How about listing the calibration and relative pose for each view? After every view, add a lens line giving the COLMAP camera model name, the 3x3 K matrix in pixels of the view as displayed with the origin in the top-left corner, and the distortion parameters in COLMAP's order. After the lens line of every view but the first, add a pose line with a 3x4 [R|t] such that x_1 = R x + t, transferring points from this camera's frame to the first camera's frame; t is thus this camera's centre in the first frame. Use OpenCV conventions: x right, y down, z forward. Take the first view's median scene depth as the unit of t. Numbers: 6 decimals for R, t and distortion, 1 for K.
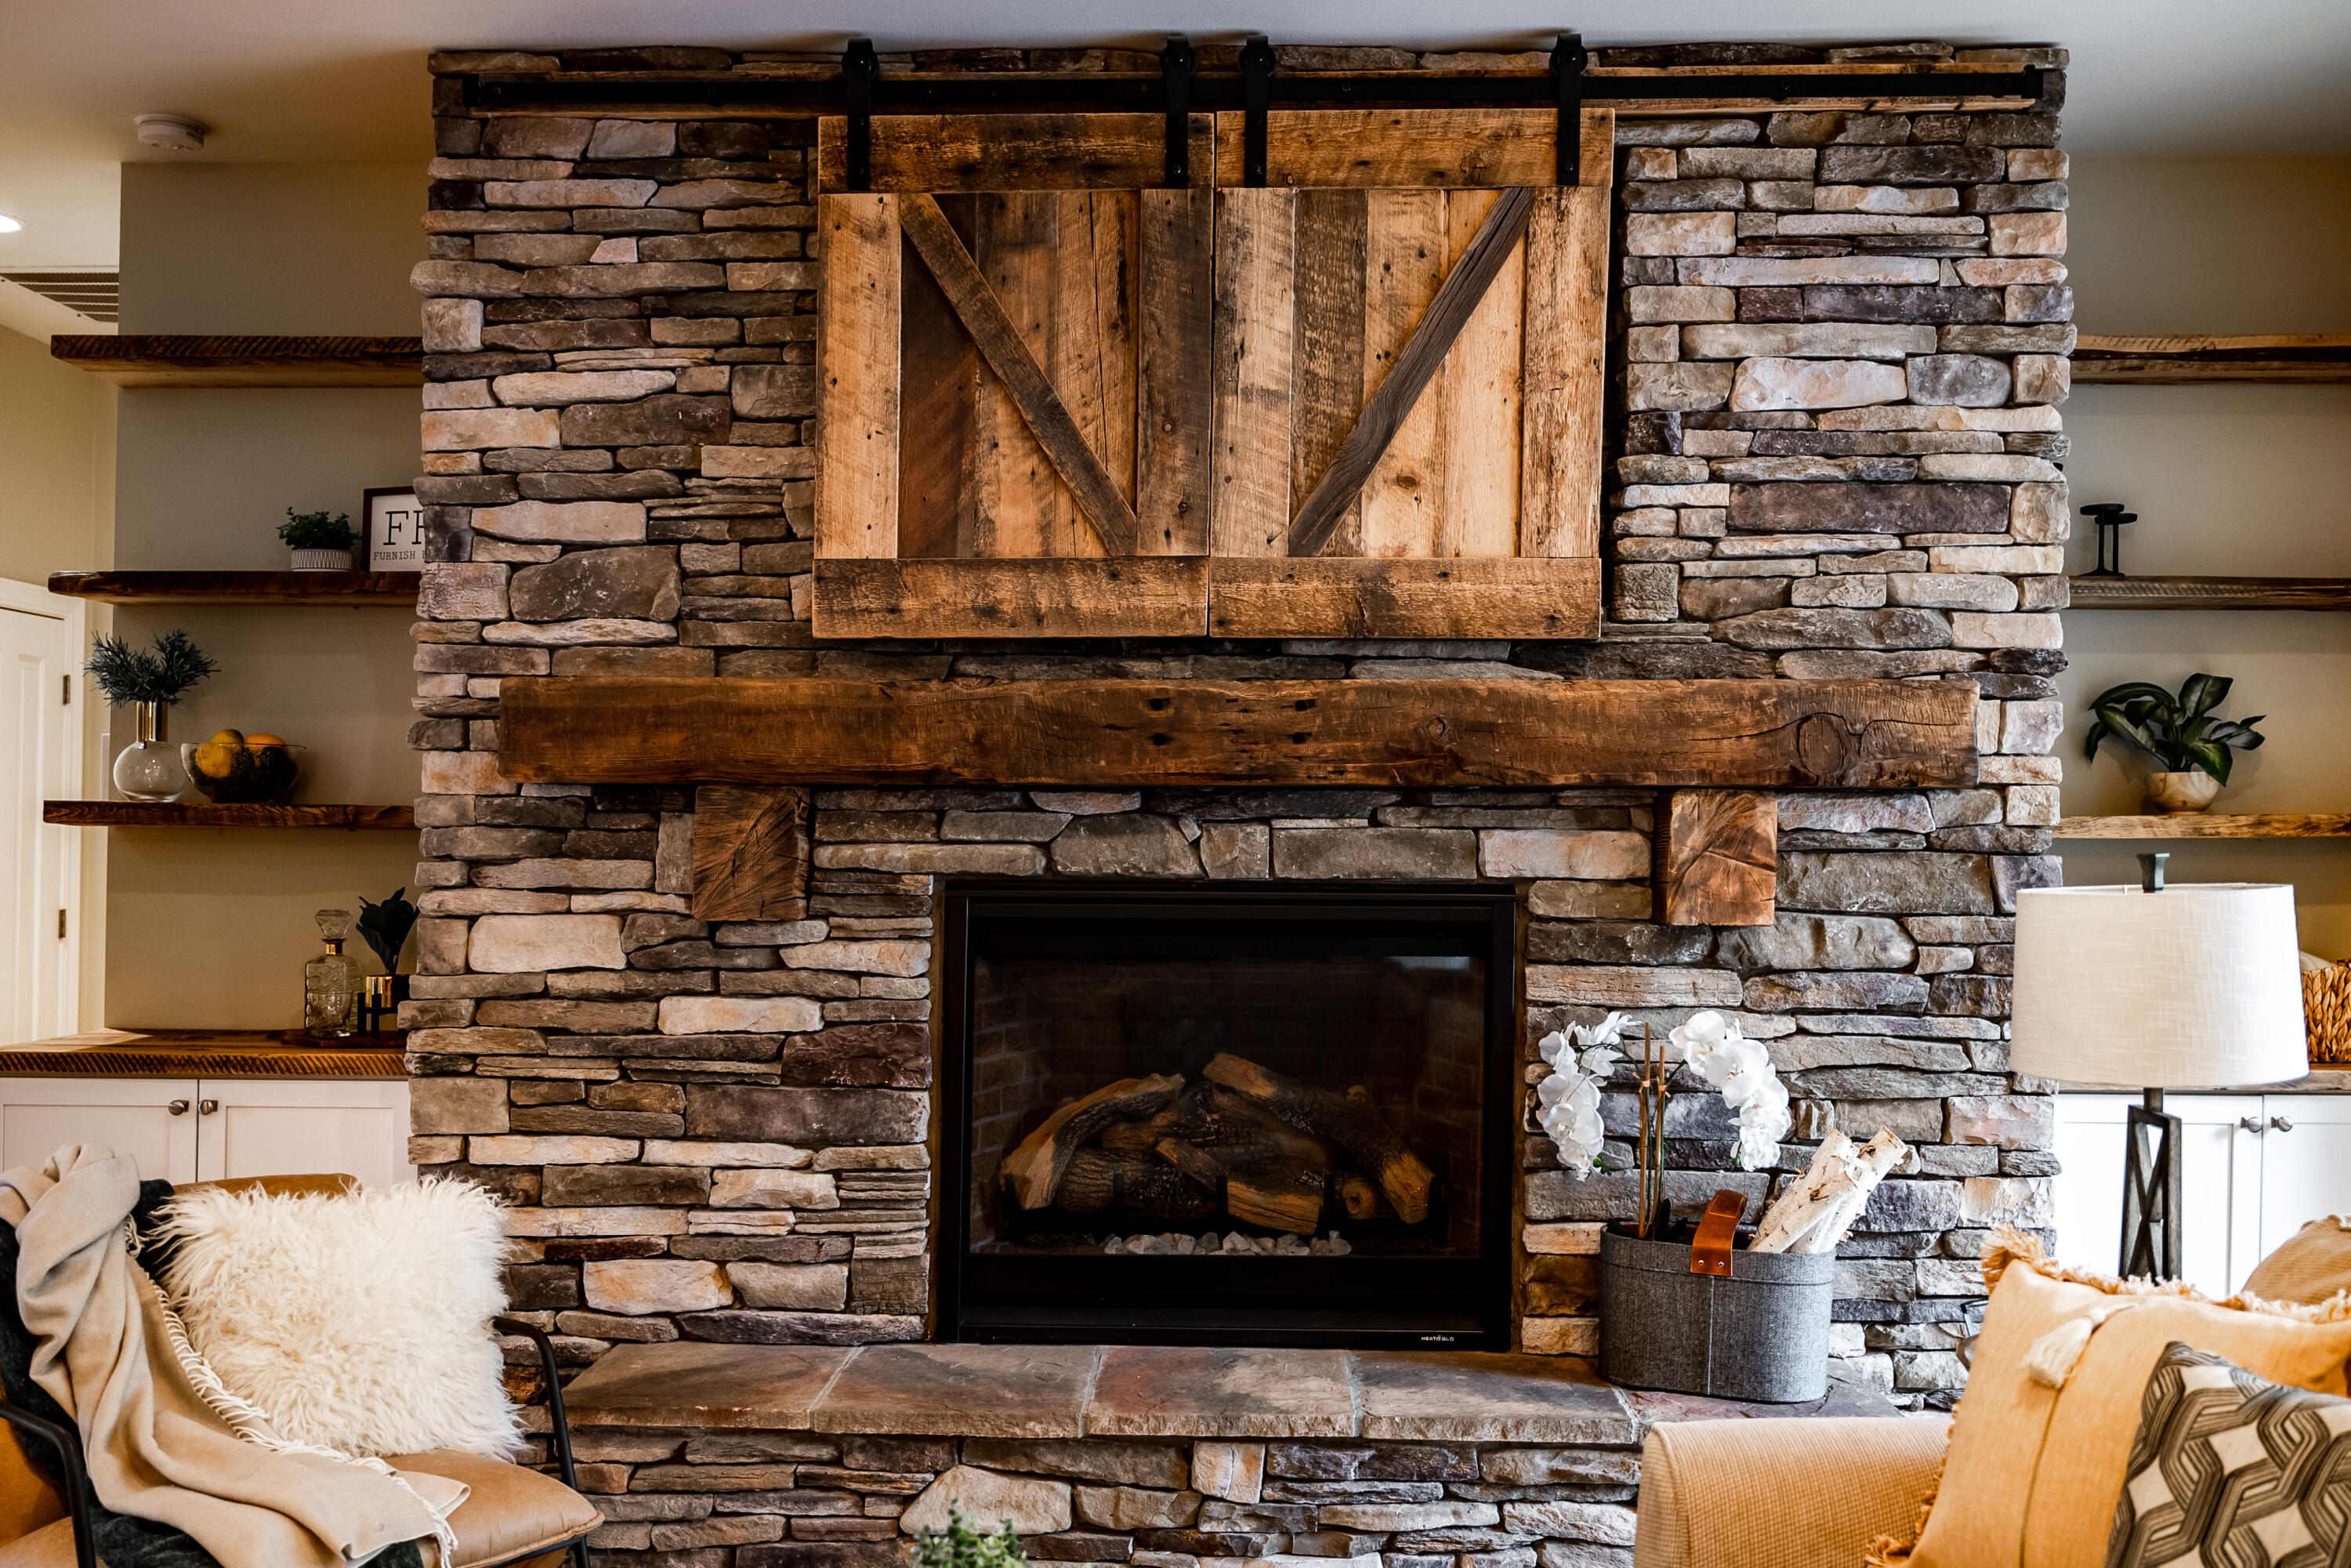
lens RADIAL K [[1967.3, 0, 1174.9], [0, 1967.3, 792.5], [0, 0, 1]] dist [-0.003310, -0.000943]
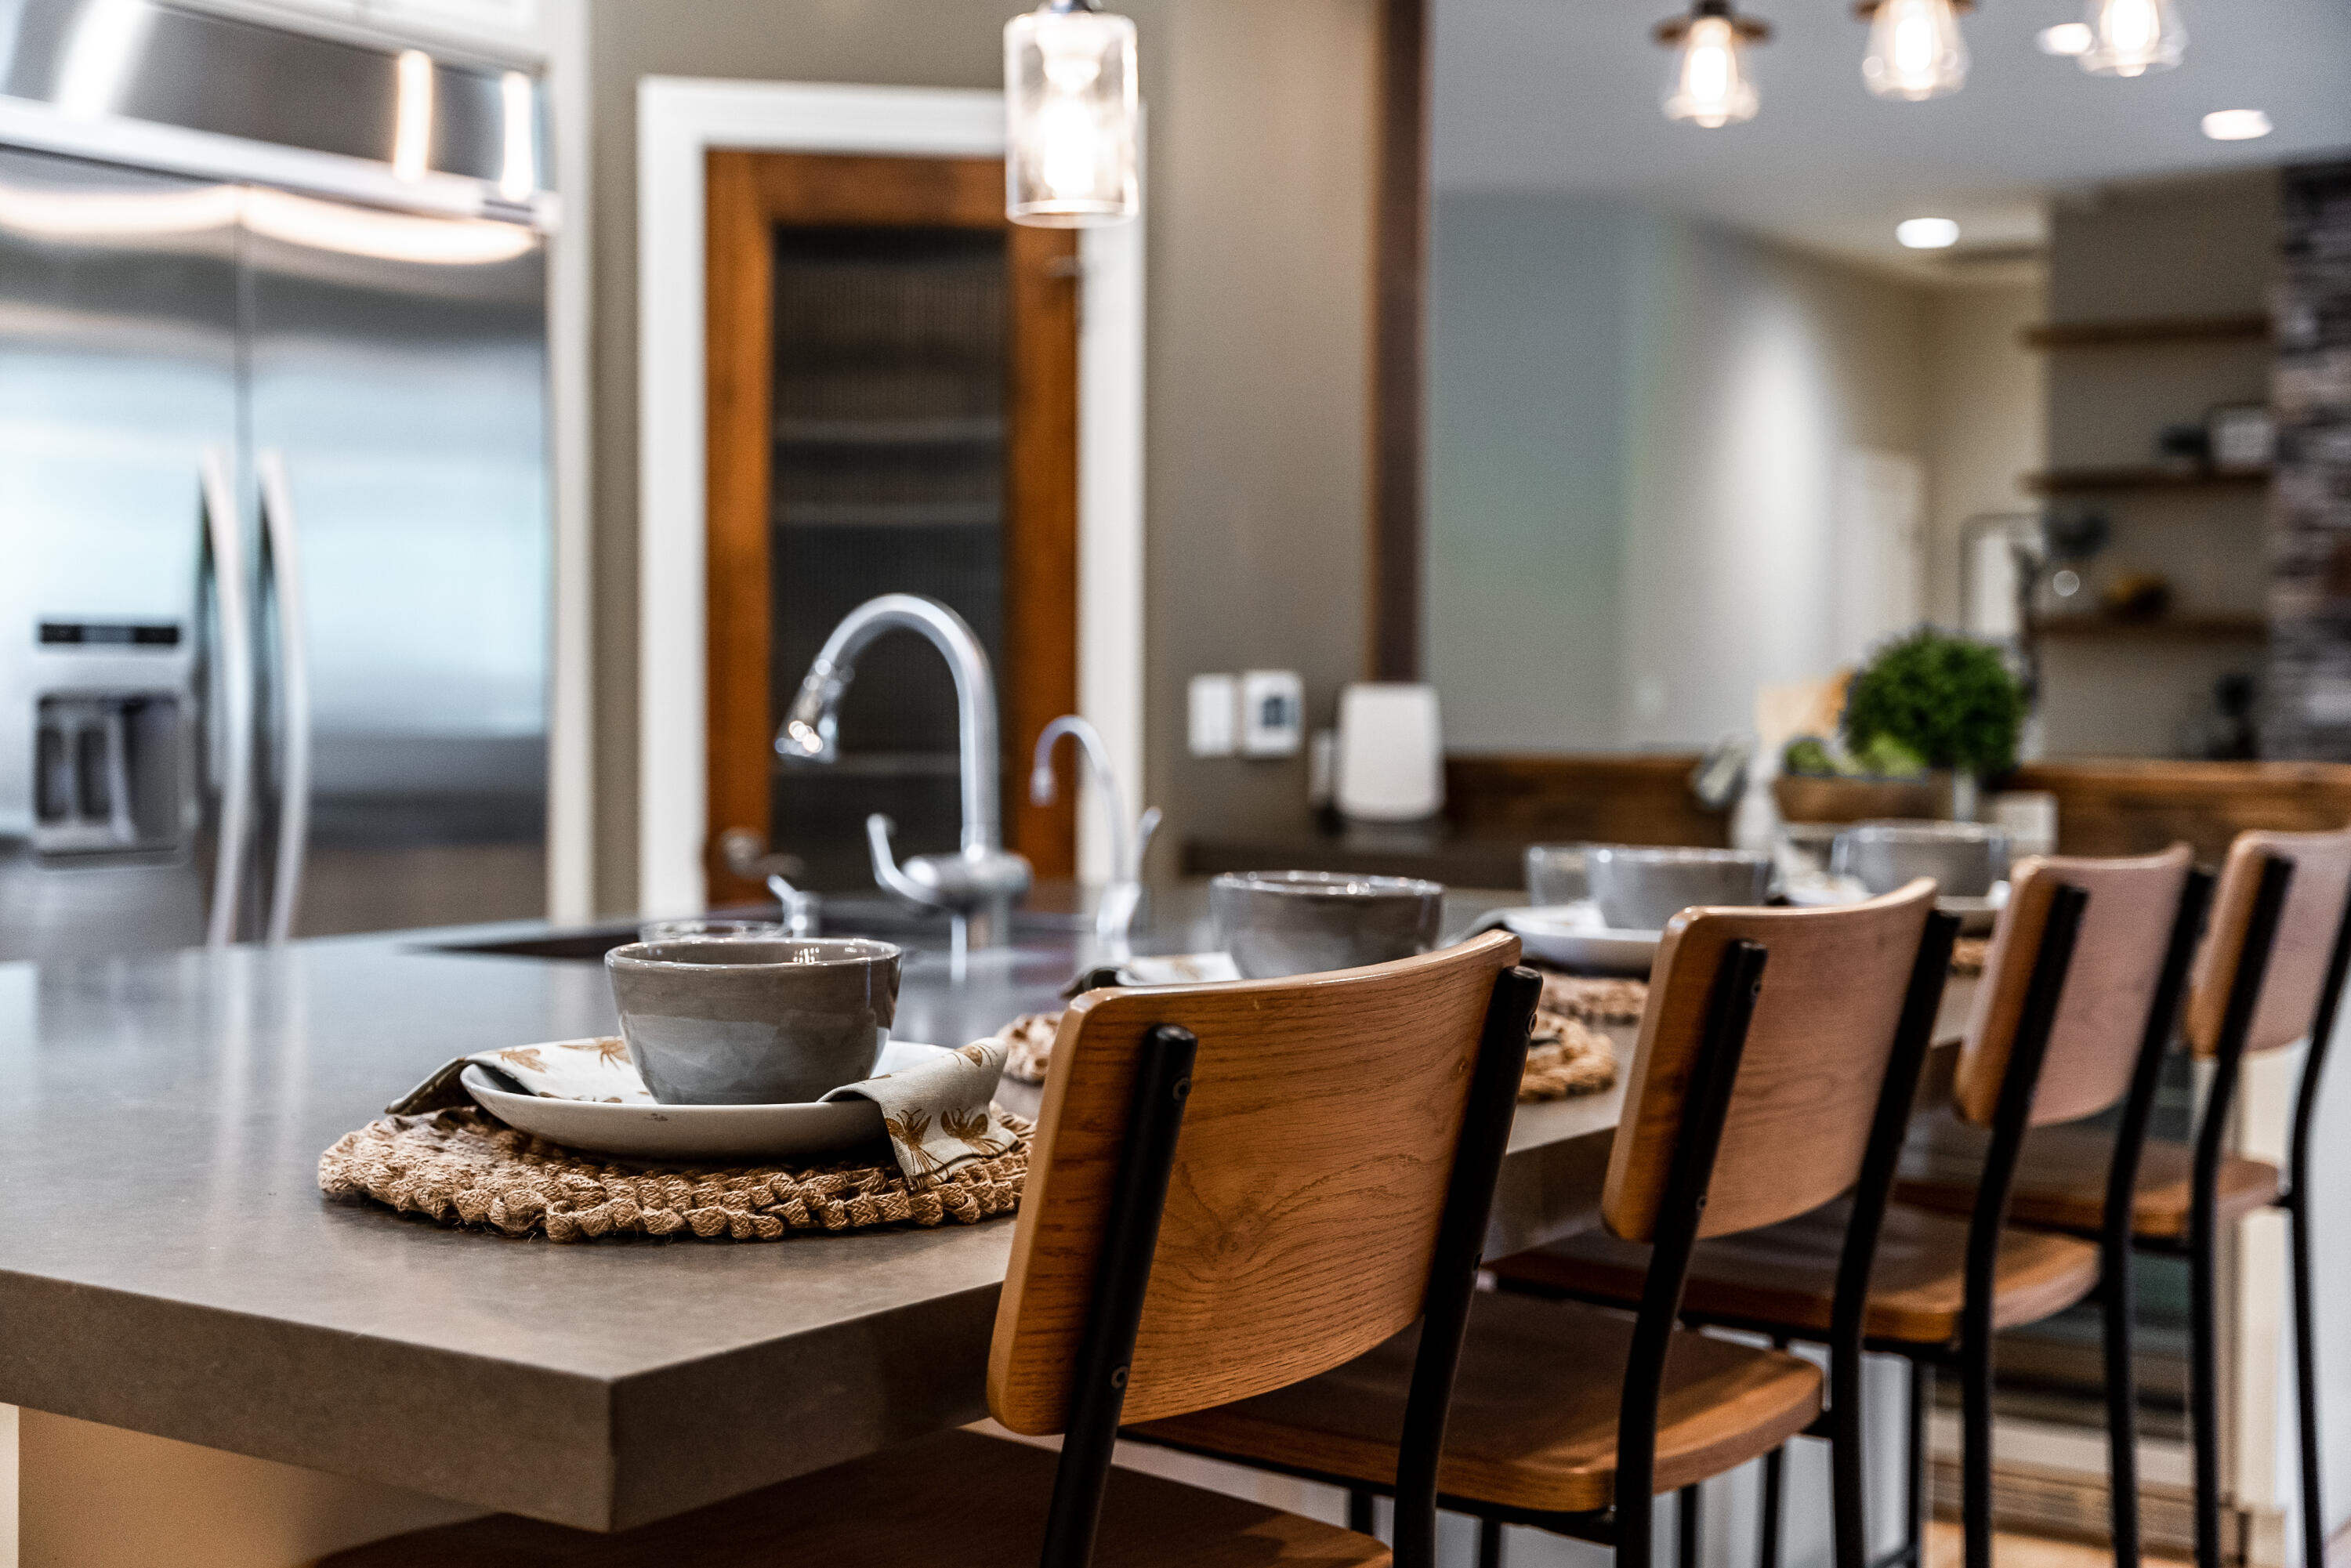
lens RADIAL K [[3231.2, 0, 1174.9], [0, 3231.2, 780.4], [0, 0, 1]] dist [0.008068, 0.000000]
pose [[0.834084, 0.015876, -0.551408, 0.346997], [0.009311, 0.999038, 0.042848, 0.017973], [0.551558, -0.040873, 0.833134, -1.770860]]
